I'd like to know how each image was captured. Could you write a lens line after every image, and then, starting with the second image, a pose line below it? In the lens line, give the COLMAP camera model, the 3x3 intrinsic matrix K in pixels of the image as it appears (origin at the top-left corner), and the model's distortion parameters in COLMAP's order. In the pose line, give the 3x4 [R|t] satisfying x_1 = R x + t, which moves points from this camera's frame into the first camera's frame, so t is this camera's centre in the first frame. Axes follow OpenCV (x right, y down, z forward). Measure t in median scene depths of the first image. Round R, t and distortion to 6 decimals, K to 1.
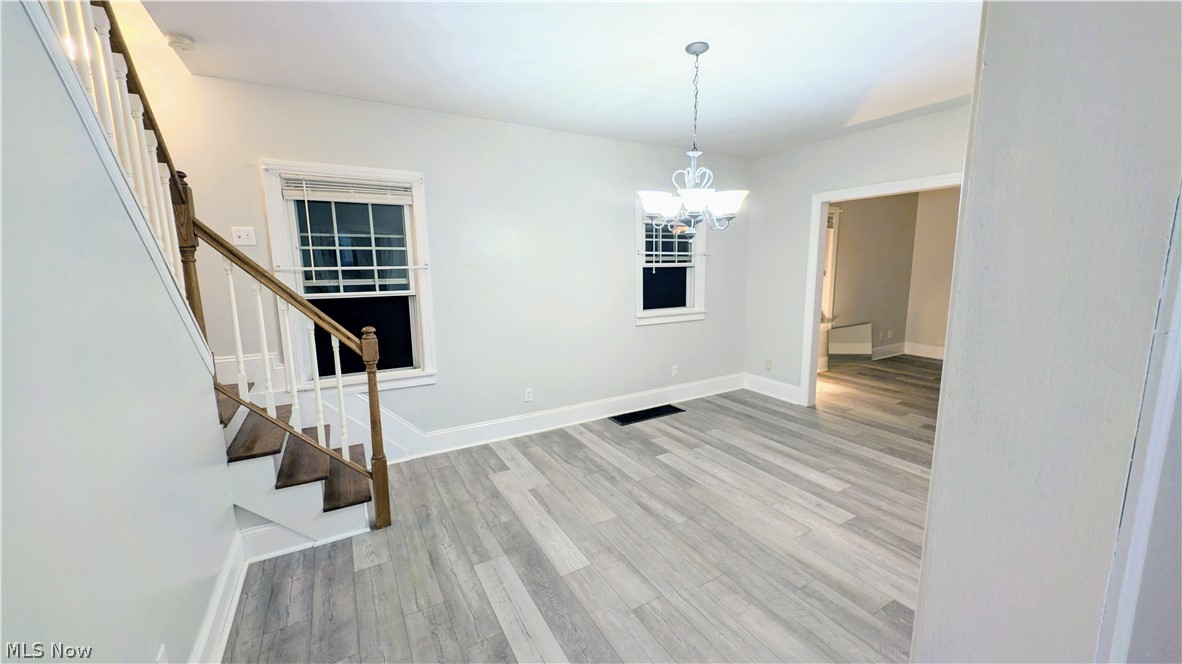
lens RADIAL K [[441.4, 0, 591.9], [0, 441.4, 332.9], [0, 0, 1]] dist [0.003186, 0.000198]
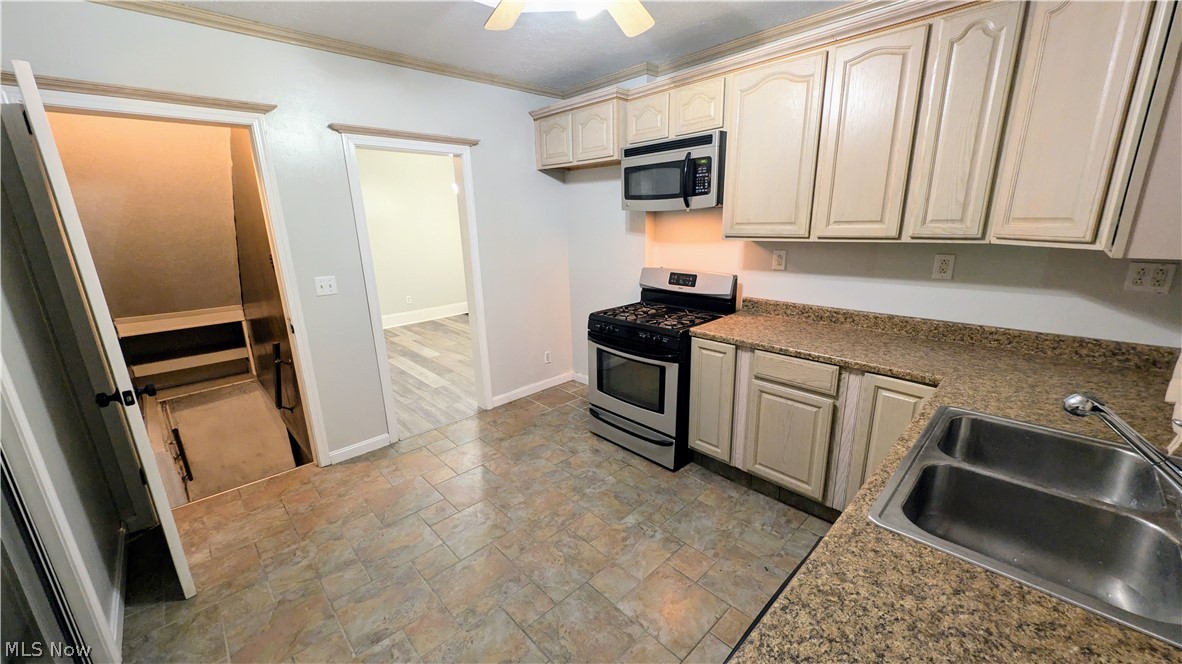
lens RADIAL K [[441.4, 0, 592.9], [0, 441.4, 333.5], [0, 0, 1]] dist [0.003186, 0.000198]
pose [[0.969482, -0.079017, 0.232079, 0.190634], [0.053718, 0.992098, 0.113383, 0.164777], [-0.239204, -0.097456, 0.966066, -1.123316]]
